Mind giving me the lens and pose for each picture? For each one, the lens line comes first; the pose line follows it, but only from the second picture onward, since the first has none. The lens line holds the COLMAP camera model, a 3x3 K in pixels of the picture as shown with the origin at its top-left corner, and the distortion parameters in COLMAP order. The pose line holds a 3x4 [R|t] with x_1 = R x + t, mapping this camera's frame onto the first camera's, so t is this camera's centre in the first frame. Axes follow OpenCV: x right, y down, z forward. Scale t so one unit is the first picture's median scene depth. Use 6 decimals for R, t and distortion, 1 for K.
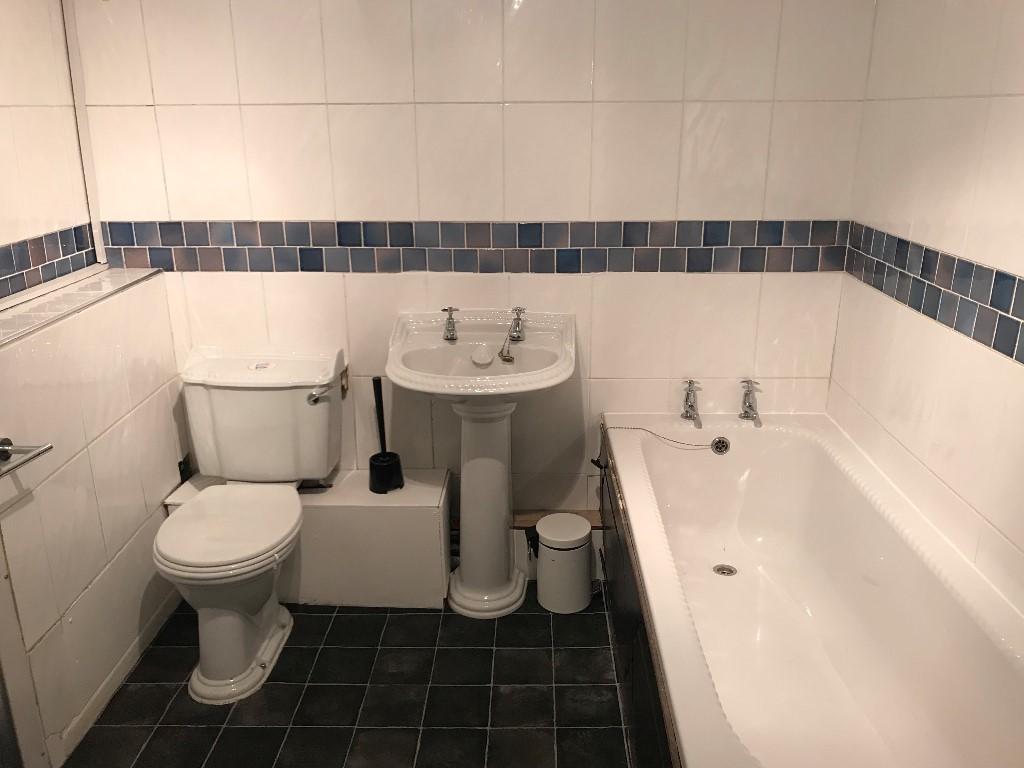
lens RADIAL K [[840.1, 0, 512.0], [0, 840.1, 384.0], [0, 0, 1]] dist [0.033614, -0.003084]
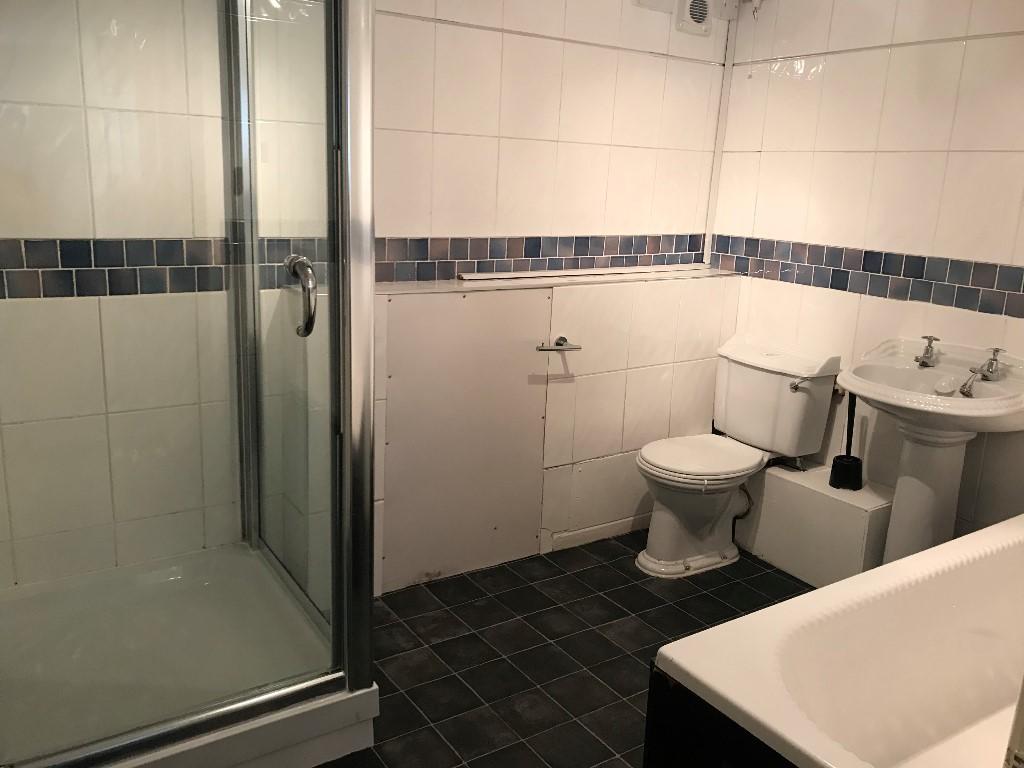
lens RADIAL K [[851.1, 0, 512.0], [0, 851.1, 384.0], [0, 0, 1]] dist [0.010315, 0.009666]
pose [[0.577574, 0.223900, -0.785033, 0.483020], [-0.290333, 0.955117, 0.058802, 0.058164], [0.762965, 0.193959, 0.616656, -0.070922]]
